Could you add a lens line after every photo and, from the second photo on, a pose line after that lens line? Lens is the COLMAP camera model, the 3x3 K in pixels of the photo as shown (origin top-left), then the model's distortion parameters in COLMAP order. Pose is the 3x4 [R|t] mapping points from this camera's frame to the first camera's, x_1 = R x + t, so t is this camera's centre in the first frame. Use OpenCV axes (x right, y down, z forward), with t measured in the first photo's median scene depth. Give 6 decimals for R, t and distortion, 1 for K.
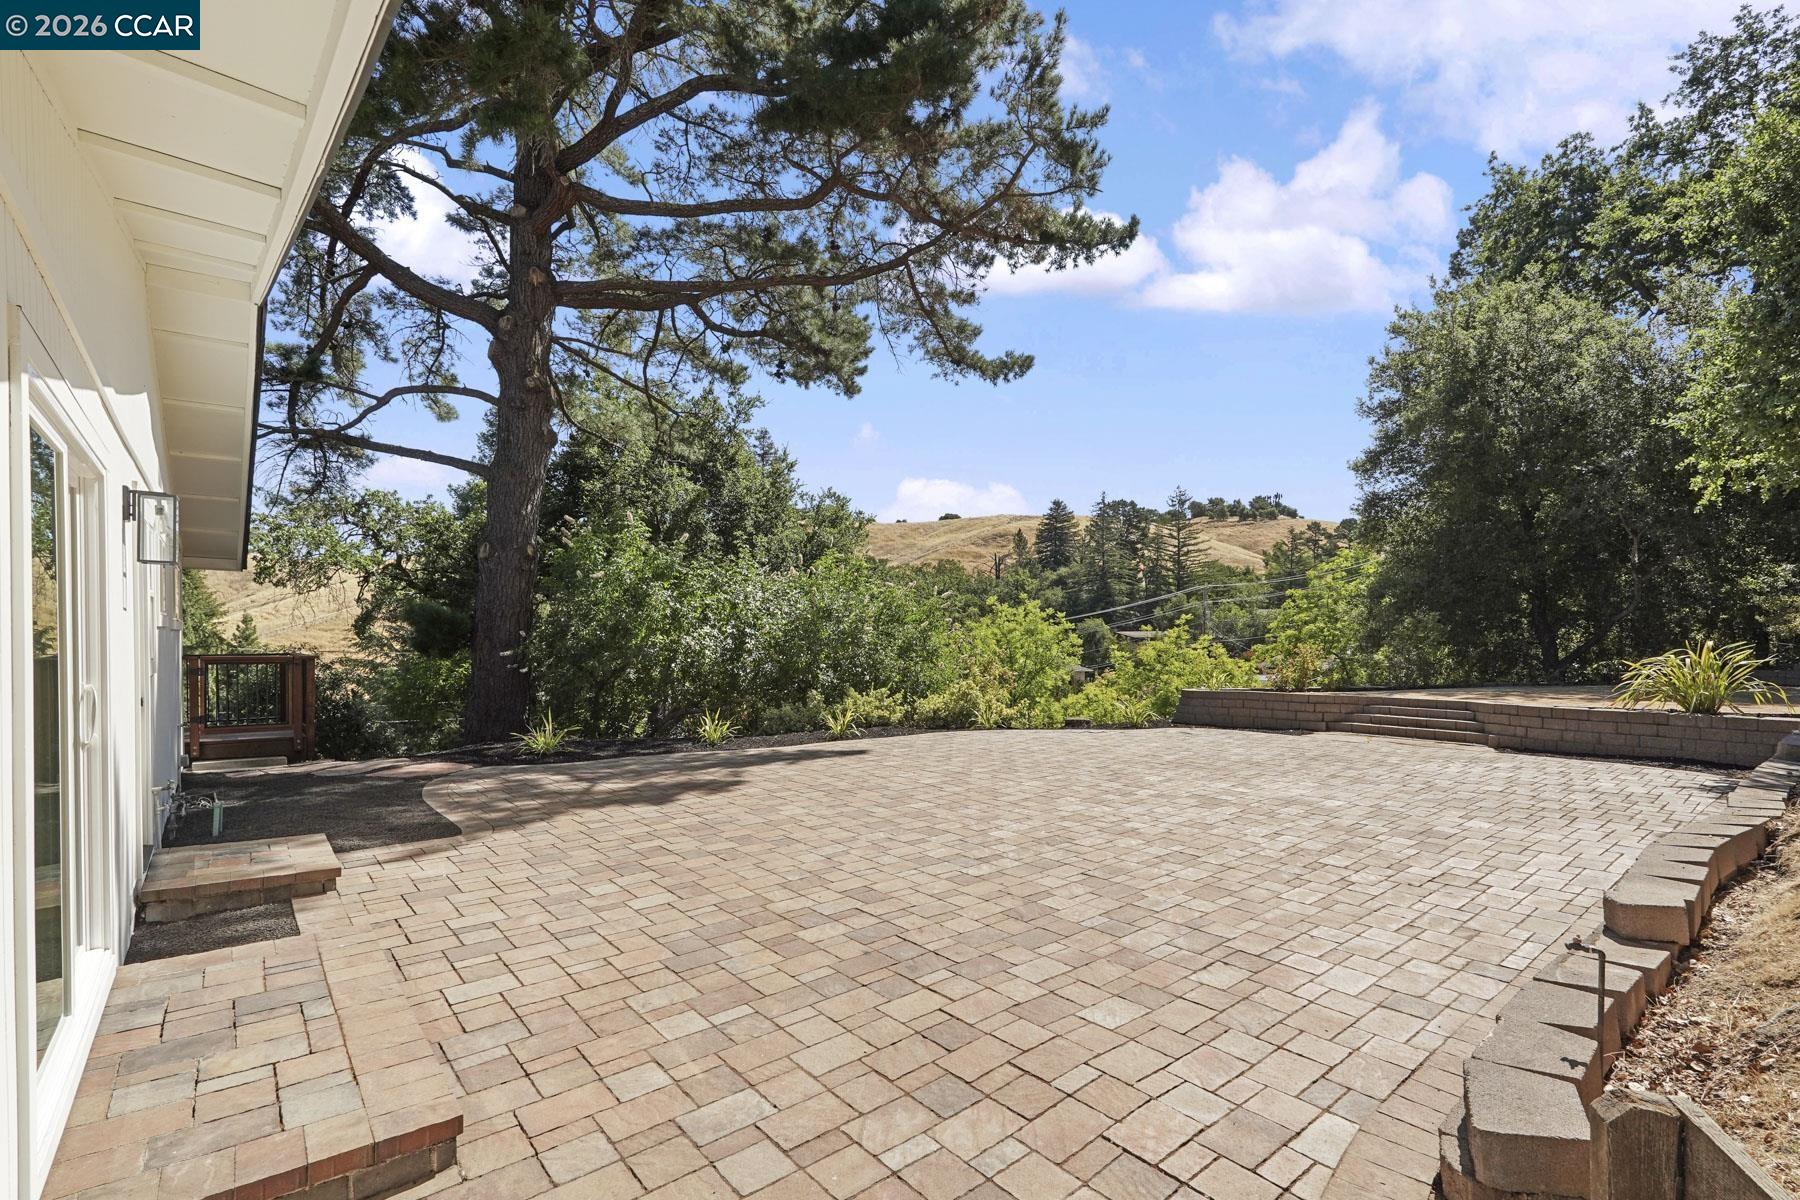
lens RADIAL K [[809.9, 0, 917.4], [0, 809.9, 647.5], [0, 0, 1]] dist [-0.001862, 0.001276]
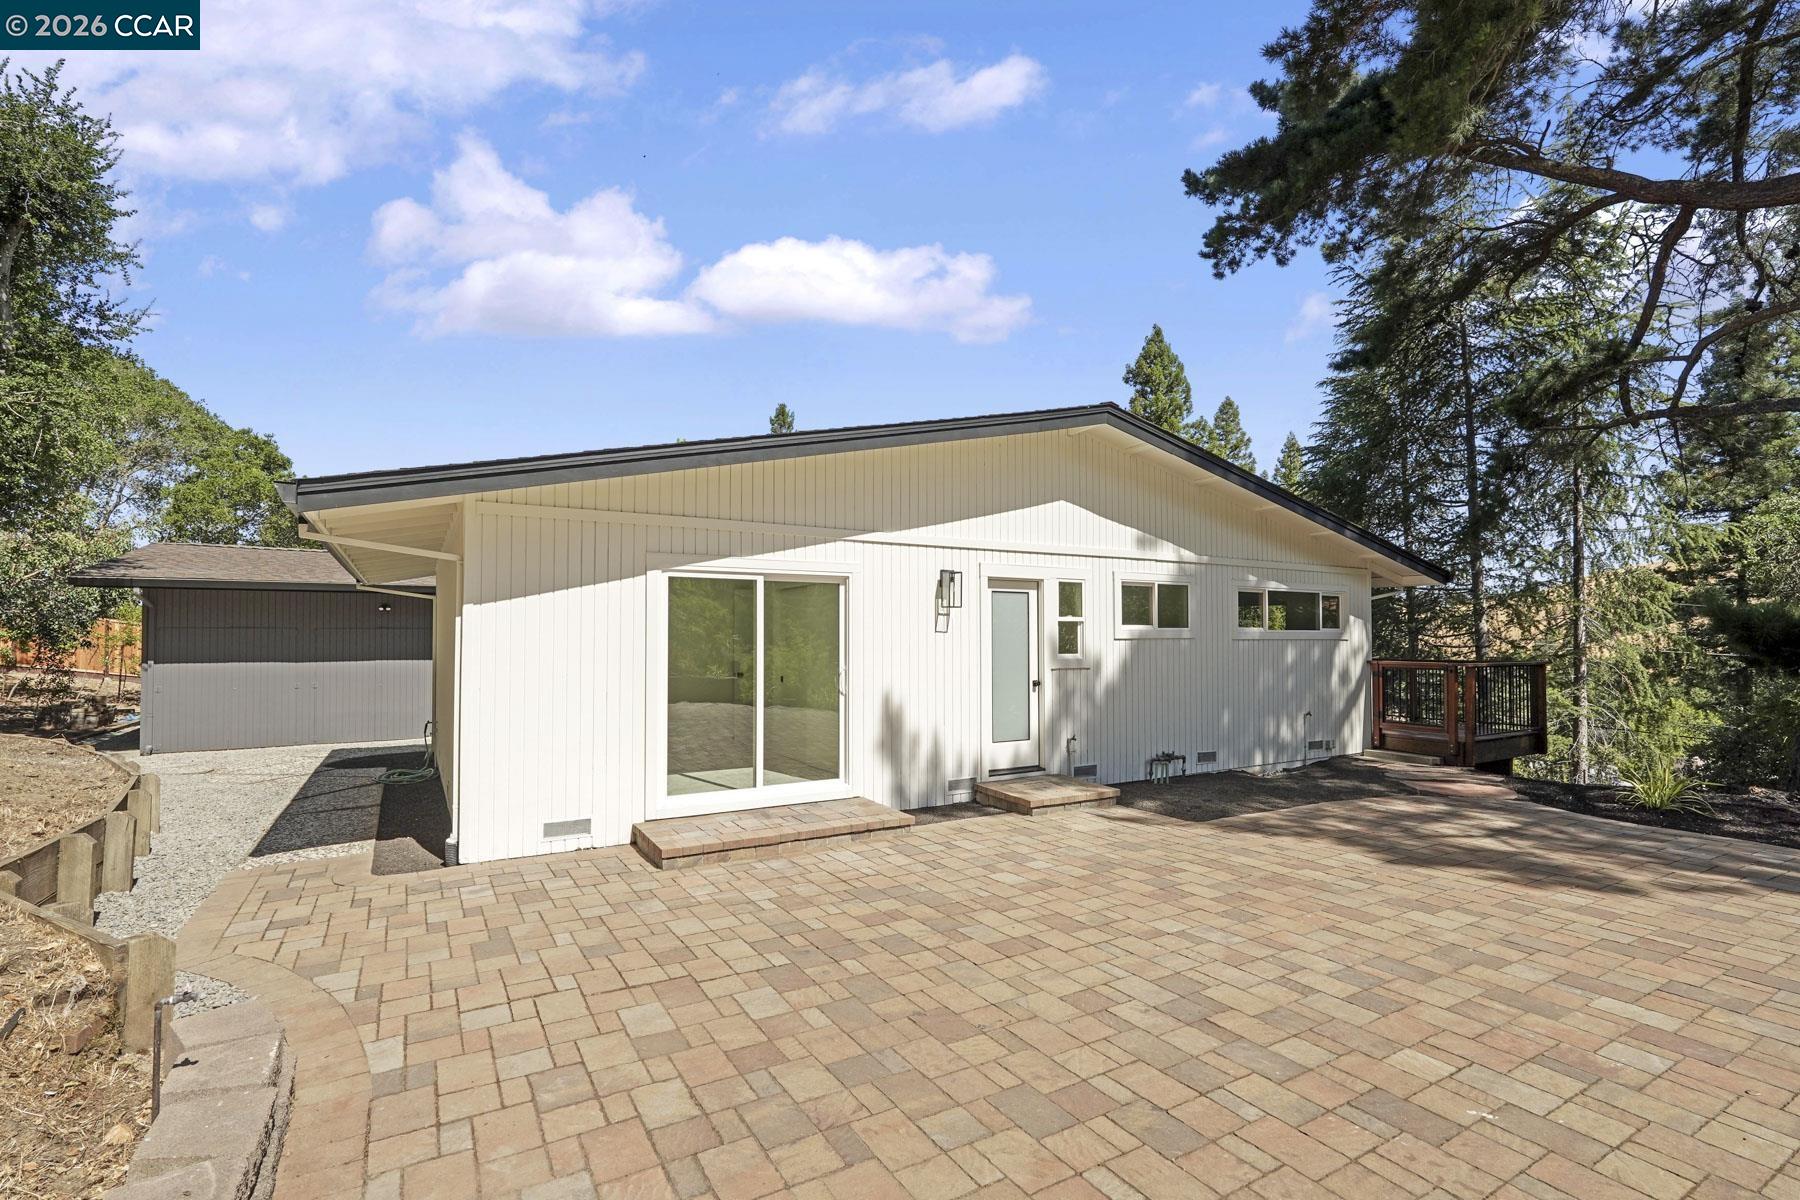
lens RADIAL K [[809.9, 0, 890.6], [0, 809.9, 611.9], [0, 0, 1]] dist [-0.001862, 0.001276]
pose [[-0.162384, -0.038597, -0.985972, 0.498460], [-0.011431, 0.999241, -0.037234, -0.011994], [0.986661, 0.005224, -0.162702, 0.600088]]
